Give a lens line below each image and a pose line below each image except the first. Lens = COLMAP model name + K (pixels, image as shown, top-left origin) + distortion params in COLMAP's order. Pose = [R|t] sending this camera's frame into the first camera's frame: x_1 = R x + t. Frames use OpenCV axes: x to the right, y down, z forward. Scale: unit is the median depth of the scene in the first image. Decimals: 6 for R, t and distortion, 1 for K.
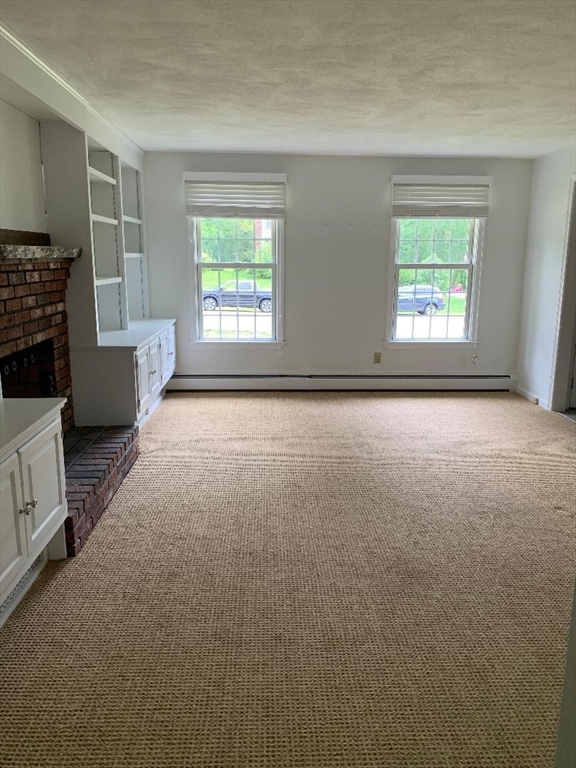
lens RADIAL K [[583.2, 0, 288.0], [0, 583.2, 384.0], [0, 0, 1]] dist [0.058454, -0.102759]
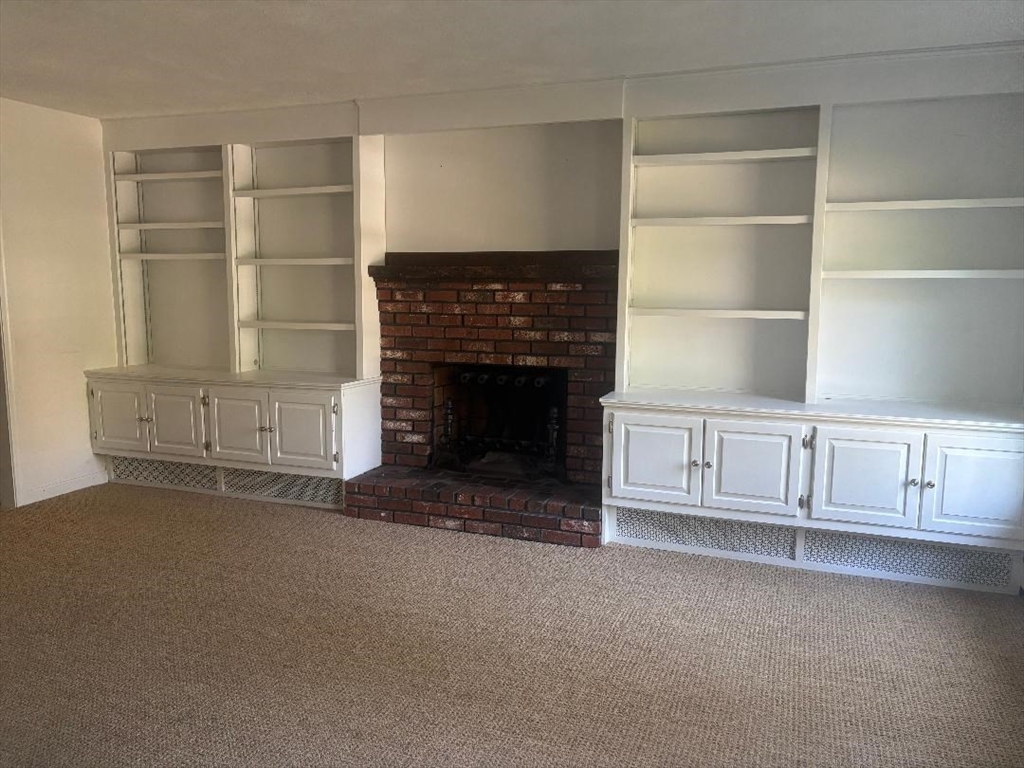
lens RADIAL K [[797.1, 0, 504.7], [0, 797.1, 379.1], [0, 0, 1]] dist [0.070453, -0.091729]
pose [[-0.405676, 0.115092, -0.906742, 0.611166], [-0.197891, 0.957451, 0.210065, -0.247804], [0.892337, 0.264654, -0.365639, 1.137788]]
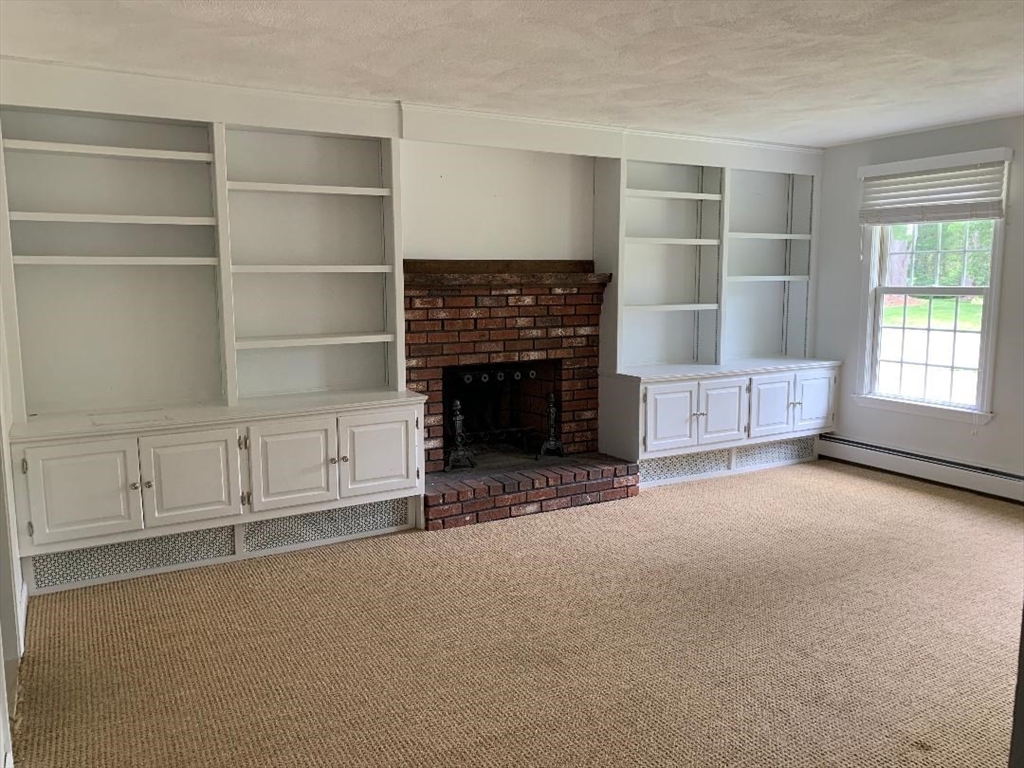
lens RADIAL K [[777.6, 0, 487.5], [0, 777.6, 368.3], [0, 0, 1]] dist [0.058454, -0.102759]
pose [[0.436814, 0.089444, -0.895094, 0.659338], [-0.181233, 0.983391, 0.009824, -0.042917], [0.881106, 0.157929, 0.445770, 0.222787]]
